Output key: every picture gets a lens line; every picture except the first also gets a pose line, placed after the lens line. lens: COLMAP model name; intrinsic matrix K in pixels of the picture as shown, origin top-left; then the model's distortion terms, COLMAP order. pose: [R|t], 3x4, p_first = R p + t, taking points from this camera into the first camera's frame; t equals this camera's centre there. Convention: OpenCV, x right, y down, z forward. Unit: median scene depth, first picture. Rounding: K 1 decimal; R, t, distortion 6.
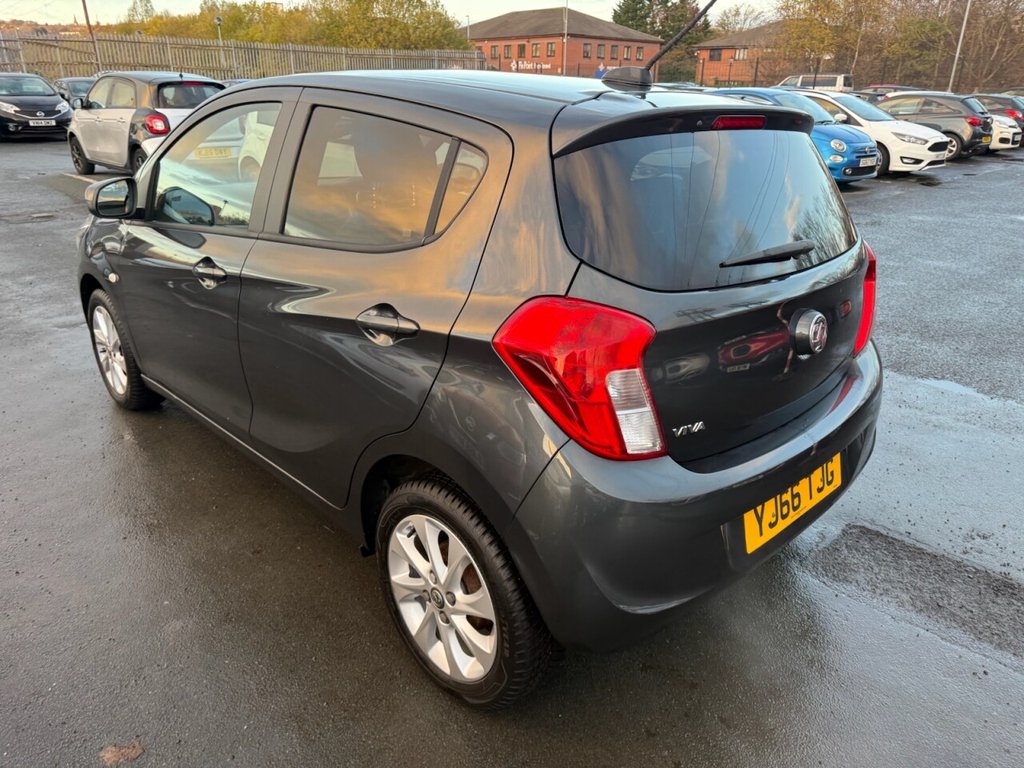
lens RADIAL K [[728.2, 0, 502.7], [0, 728.2, 387.1], [0, 0, 1]] dist [0.016280, -0.019182]
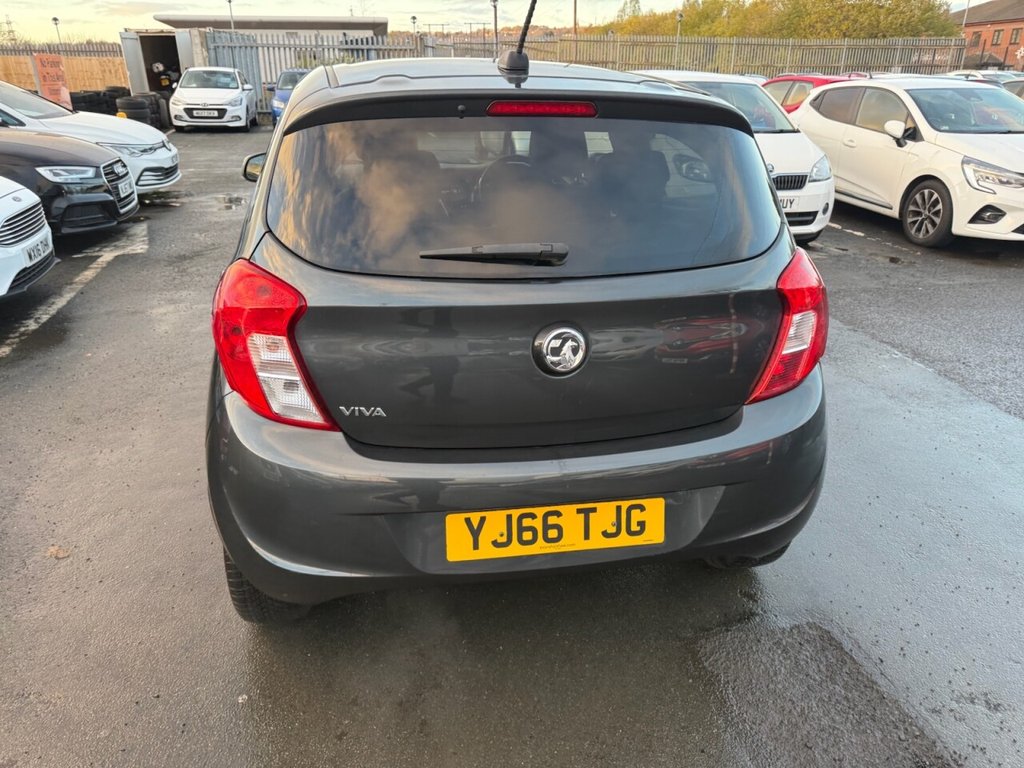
lens RADIAL K [[728.2, 0, 498.6], [0, 728.2, 386.6], [0, 0, 1]] dist [0.016280, -0.019182]
pose [[0.837608, 0.203876, -0.506801, 0.543937], [-0.200711, 0.977712, 0.061593, -0.044995], [0.508063, 0.050130, 0.859860, 0.127993]]
